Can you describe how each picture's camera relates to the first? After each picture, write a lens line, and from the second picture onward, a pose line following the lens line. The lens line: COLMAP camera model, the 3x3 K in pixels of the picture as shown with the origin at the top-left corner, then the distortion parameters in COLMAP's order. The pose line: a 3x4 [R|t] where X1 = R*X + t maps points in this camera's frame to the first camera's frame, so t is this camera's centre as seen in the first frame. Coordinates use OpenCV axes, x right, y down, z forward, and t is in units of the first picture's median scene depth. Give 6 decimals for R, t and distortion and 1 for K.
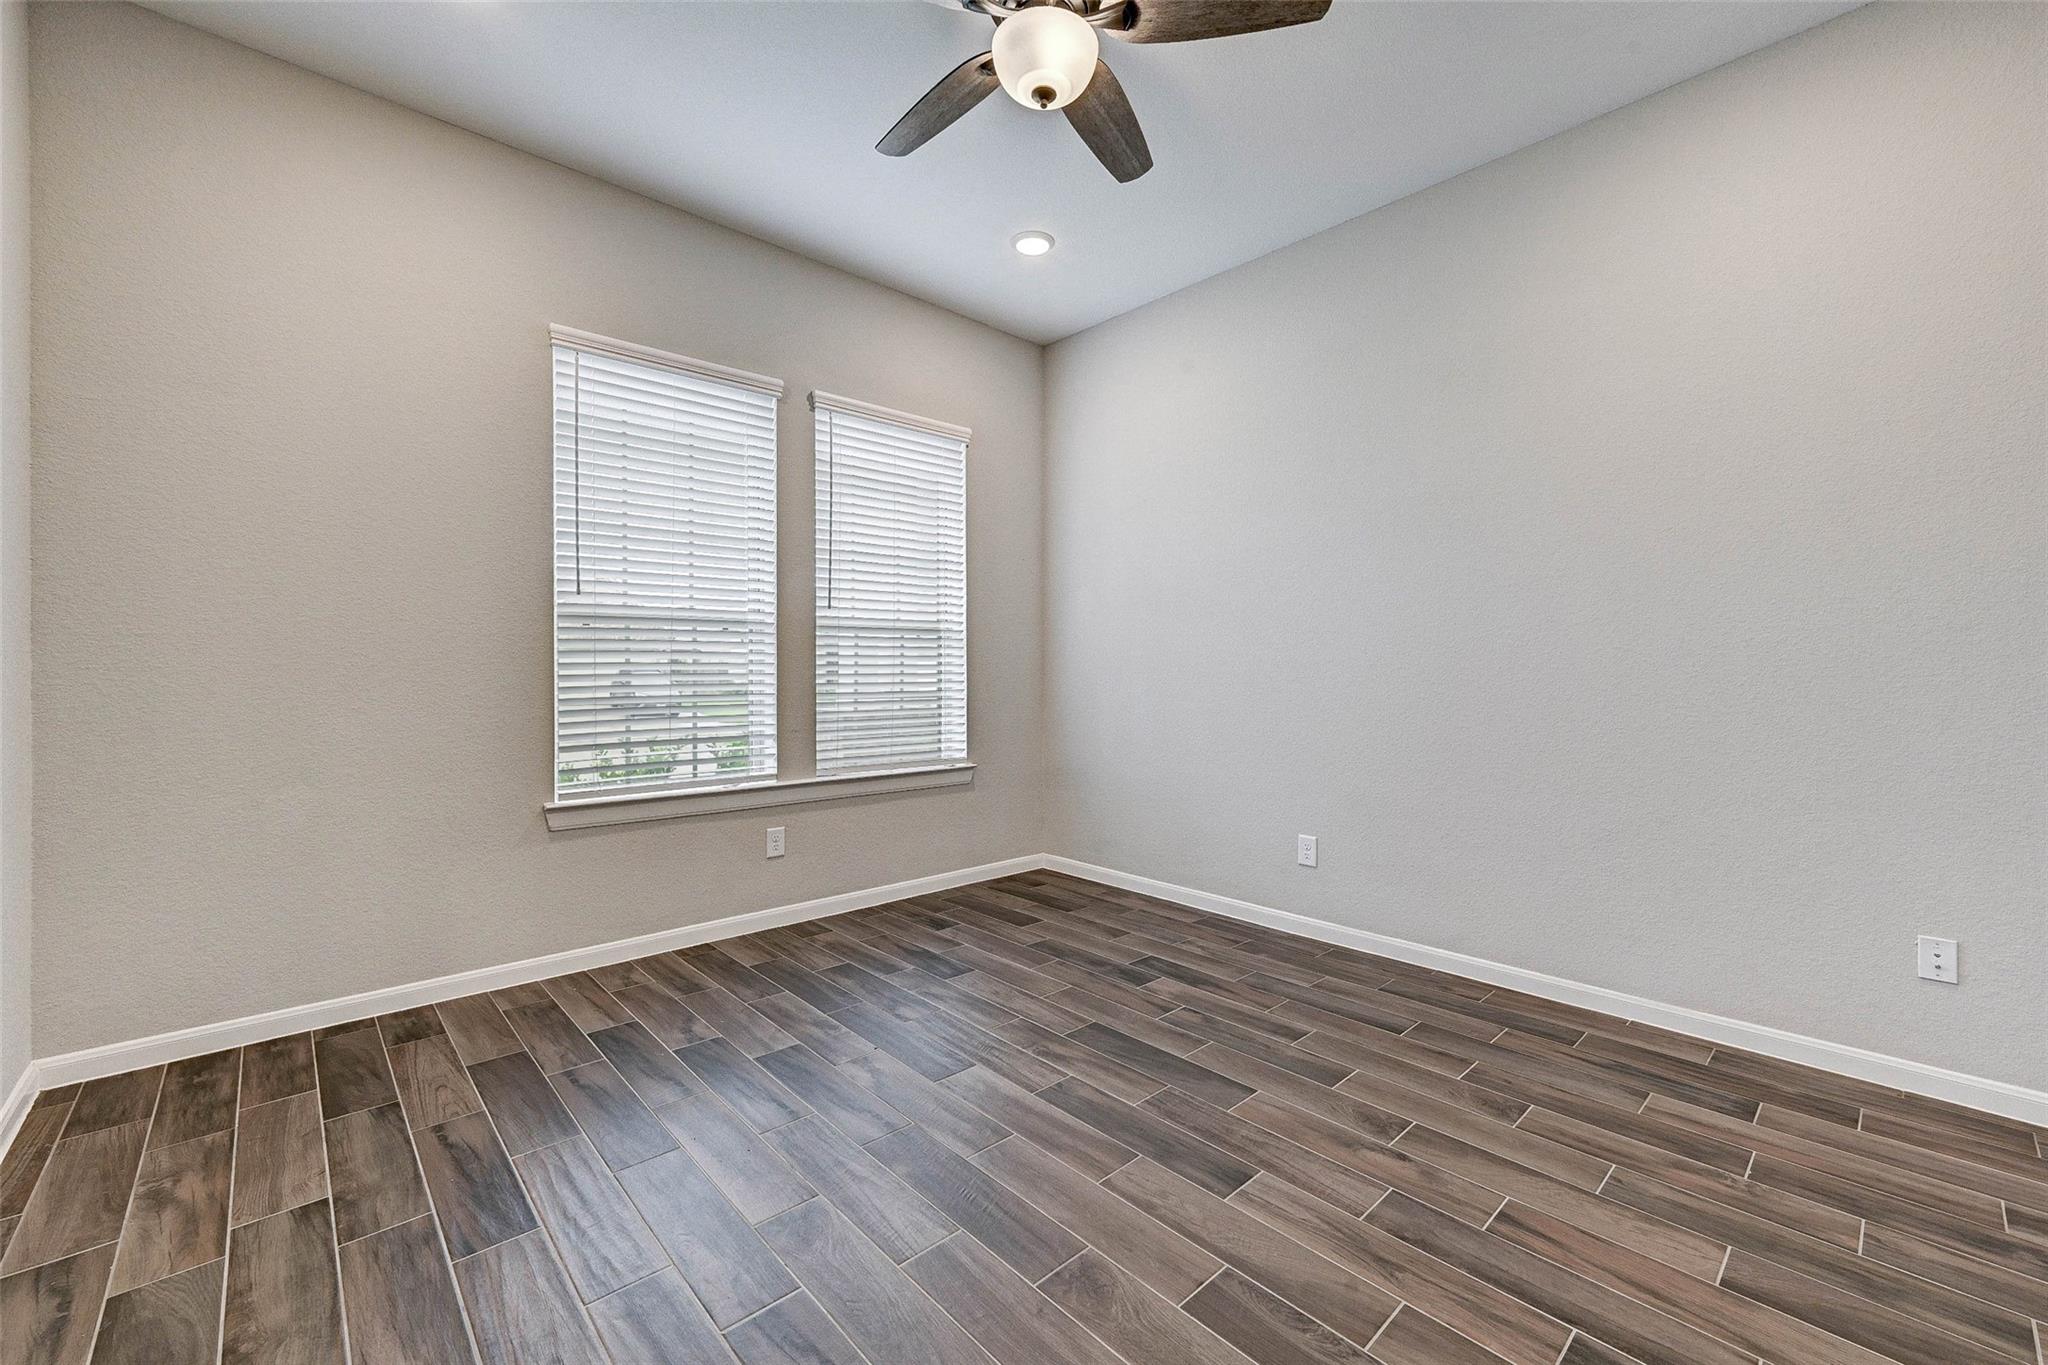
lens RADIAL K [[827.2, 0, 1035.0], [0, 827.2, 676.5], [0, 0, 1]] dist [-0.001630, 0.000482]
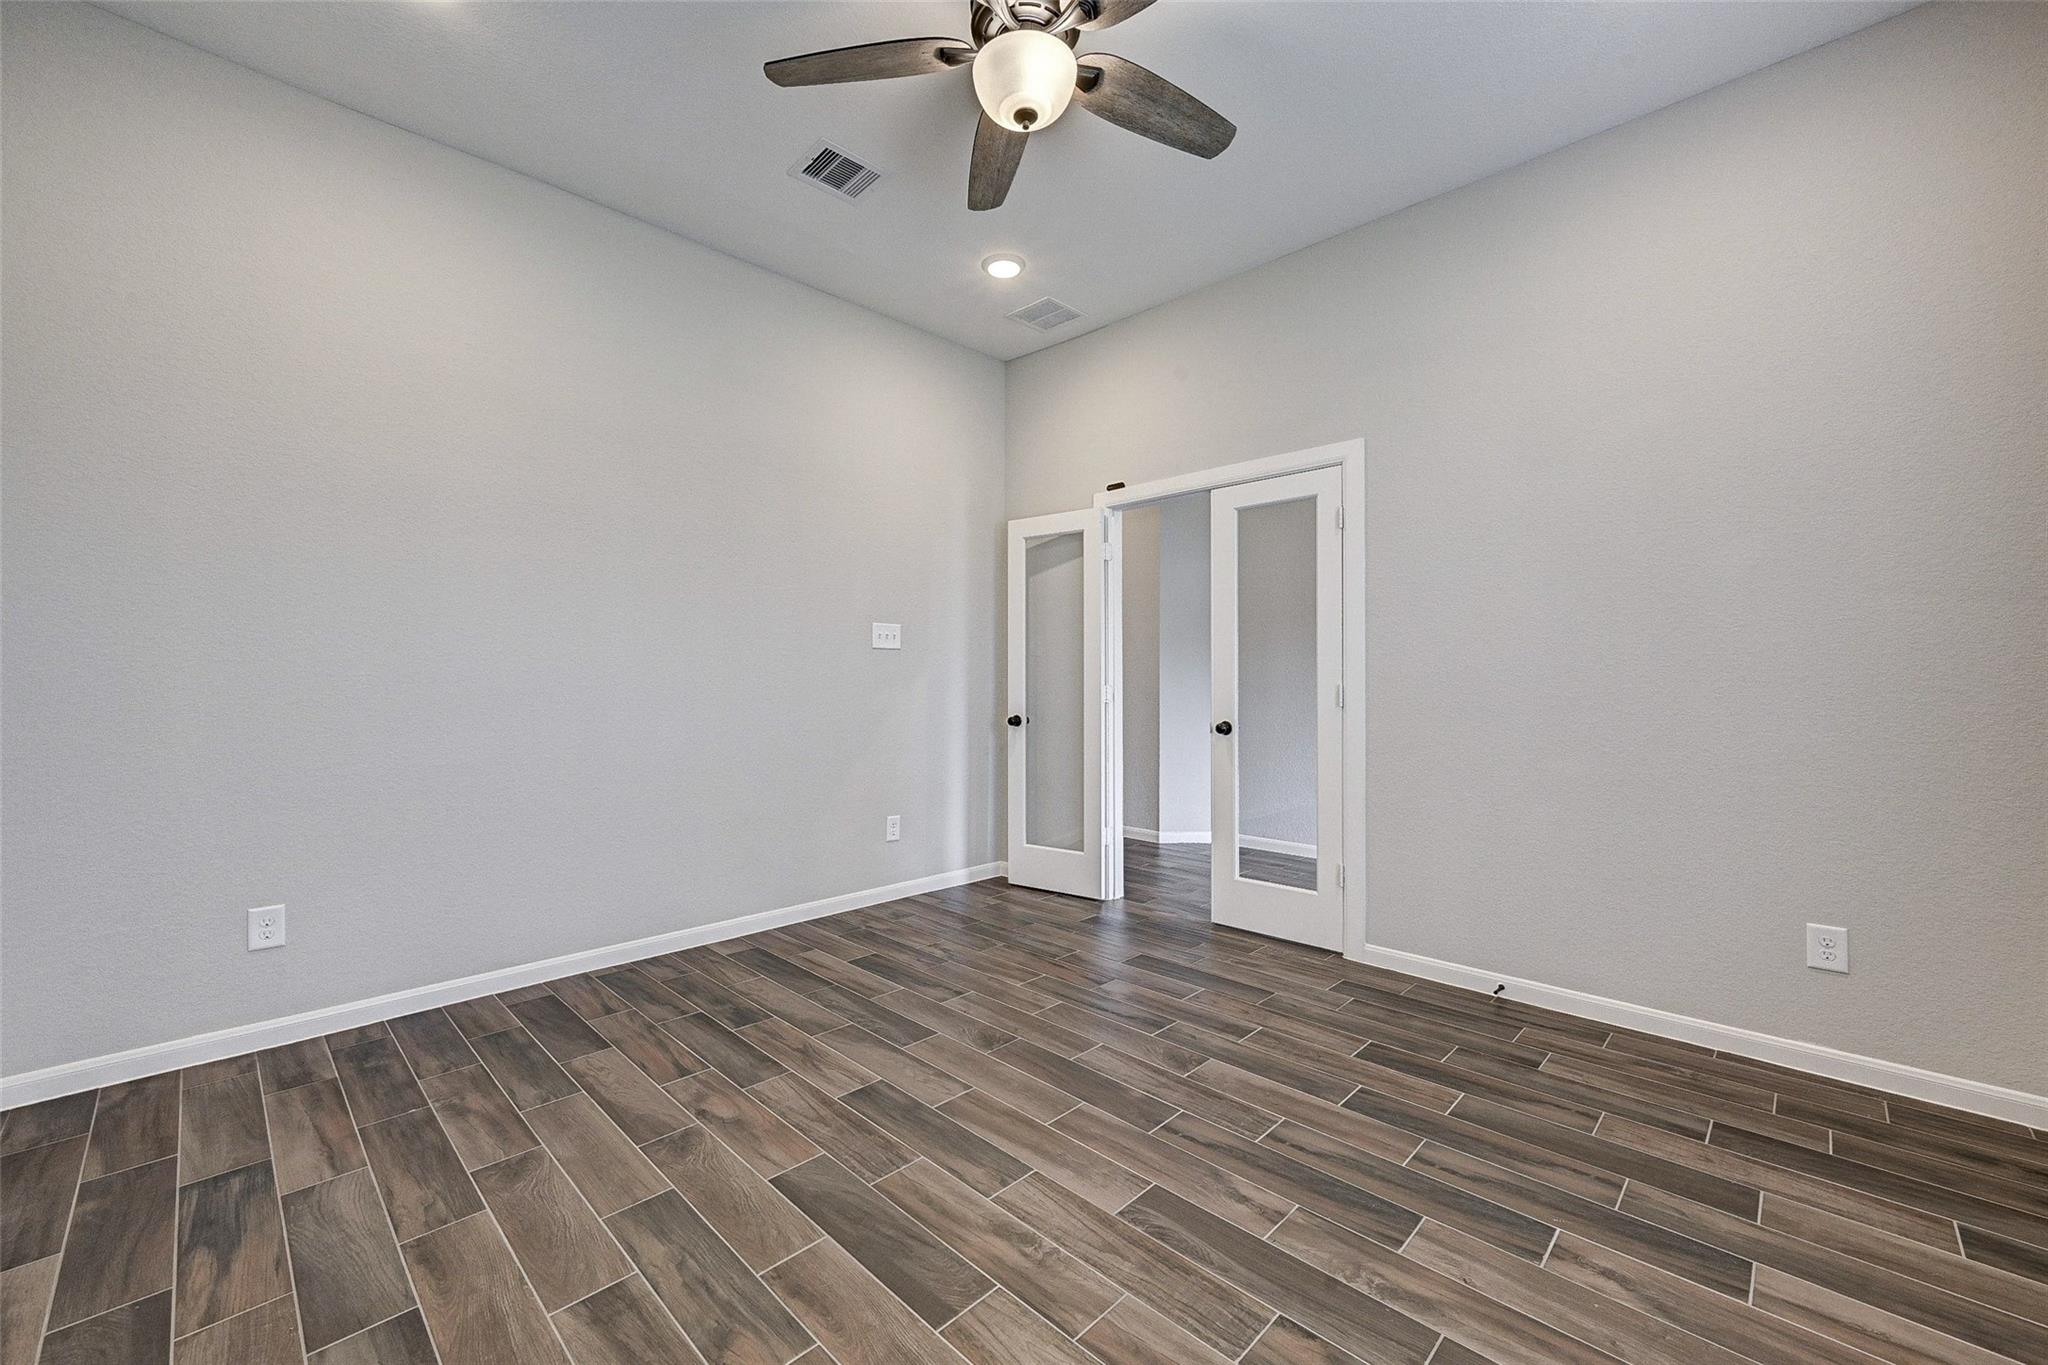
lens RADIAL K [[827.2, 0, 1020.1], [0, 827.2, 678.2], [0, 0, 1]] dist [-0.001630, 0.000482]
pose [[-0.999164, -0.004403, -0.040641, 0.053341], [-0.004552, 0.999983, 0.003573, -0.016629], [0.040625, 0.003755, -0.999167, 1.985340]]
